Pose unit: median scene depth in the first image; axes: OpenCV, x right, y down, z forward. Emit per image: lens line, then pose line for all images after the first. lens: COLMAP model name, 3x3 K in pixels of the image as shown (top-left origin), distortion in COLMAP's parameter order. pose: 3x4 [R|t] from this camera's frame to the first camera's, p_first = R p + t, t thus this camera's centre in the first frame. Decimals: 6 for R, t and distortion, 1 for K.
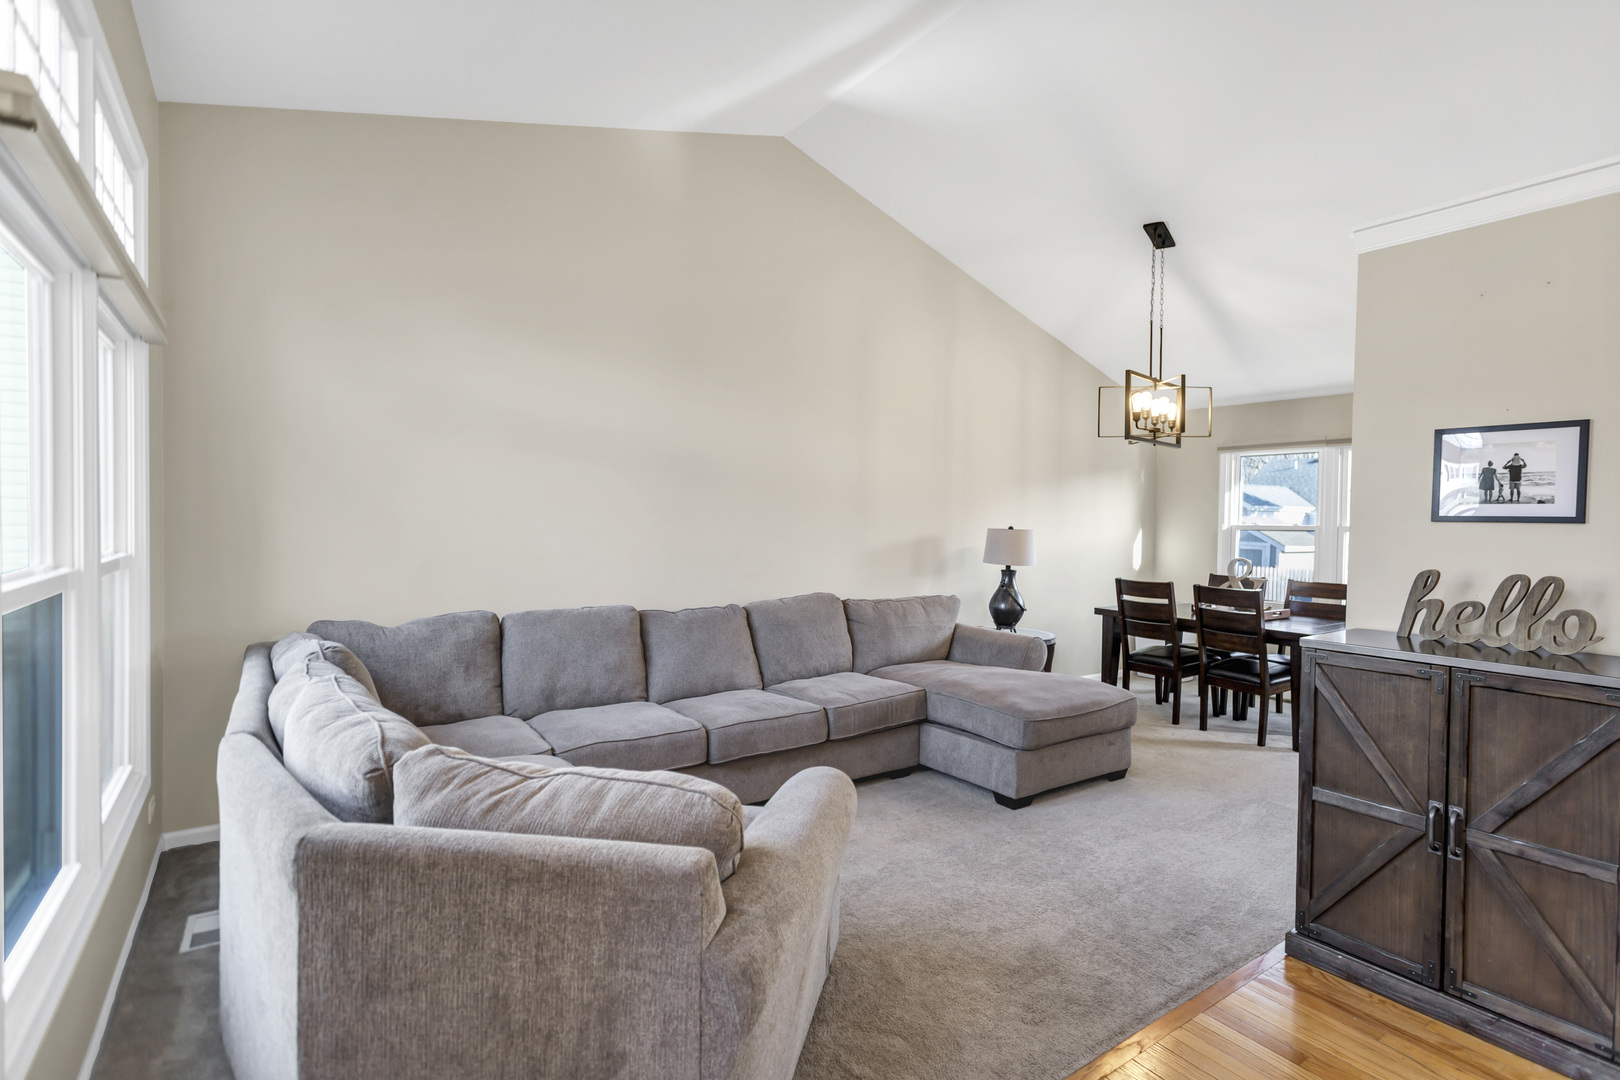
lens RADIAL K [[796.5, 0, 842.7], [0, 796.5, 537.0], [0, 0, 1]] dist [0.001112, -0.000433]
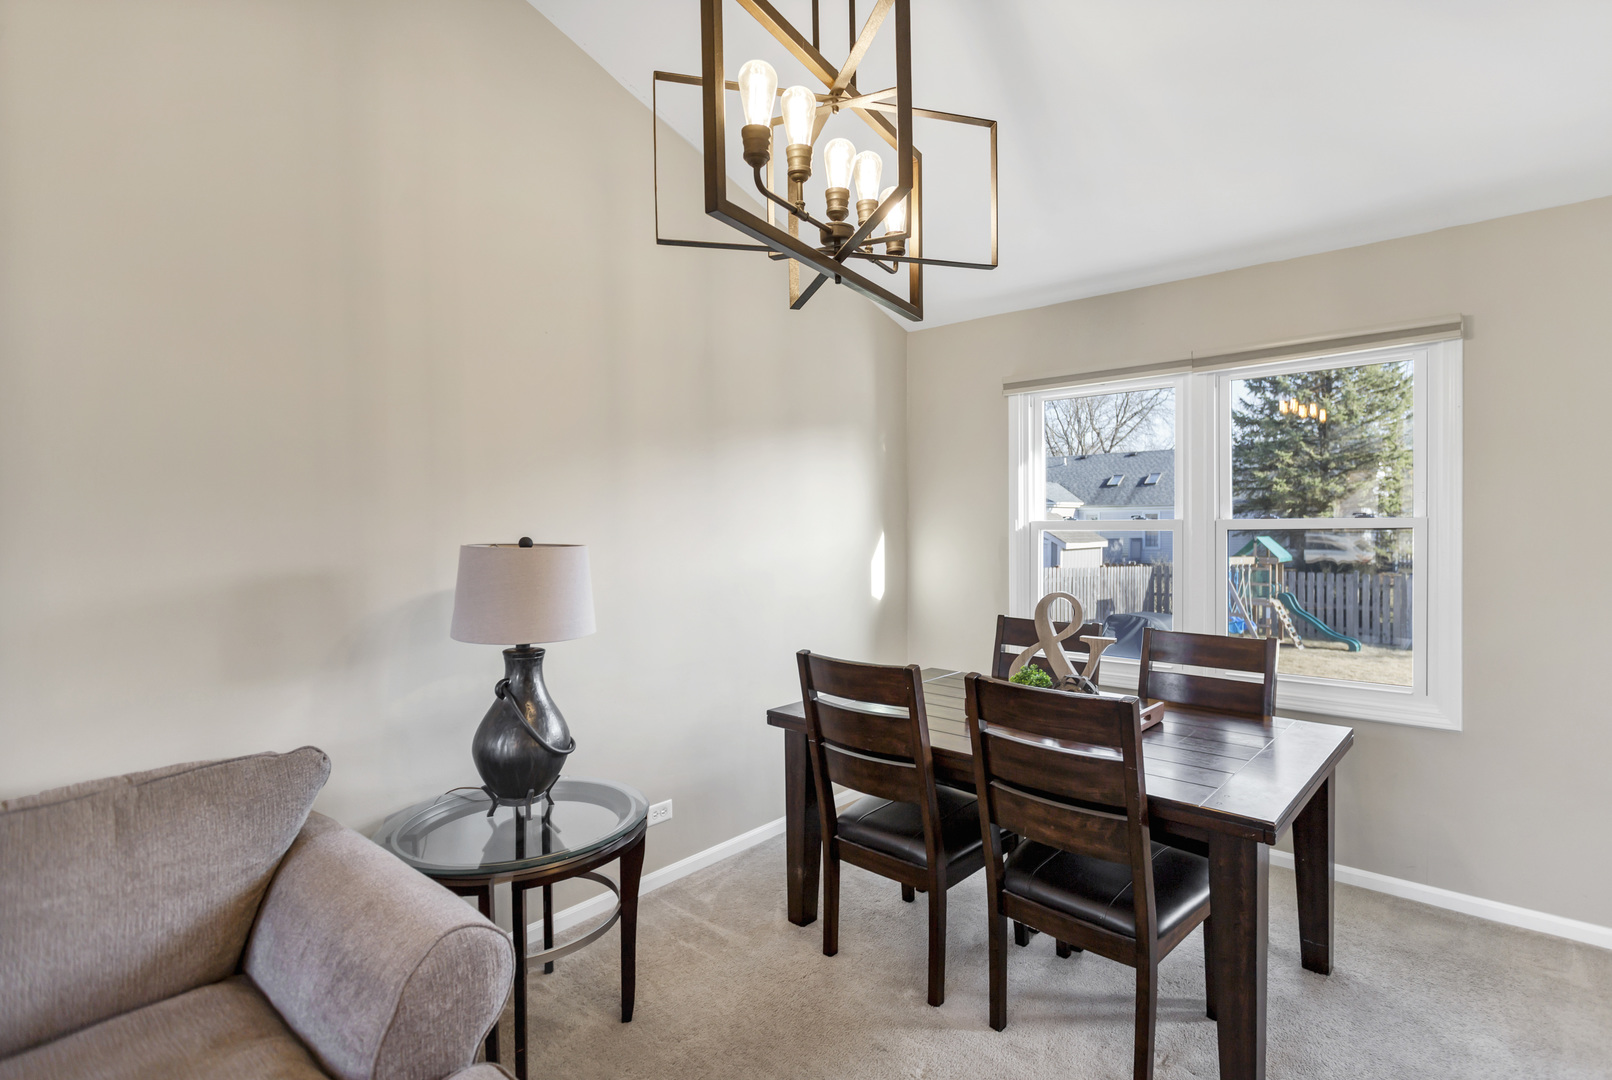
lens RADIAL K [[792.6, 0, 838.5], [0, 792.6, 537.1], [0, 0, 1]] dist [0.001112, -0.000433]
pose [[0.970178, -0.026564, 0.240935, 0.266556], [0.027339, 0.999626, 0.000123, -0.009965], [-0.240848, 0.006468, 0.970541, 0.589719]]
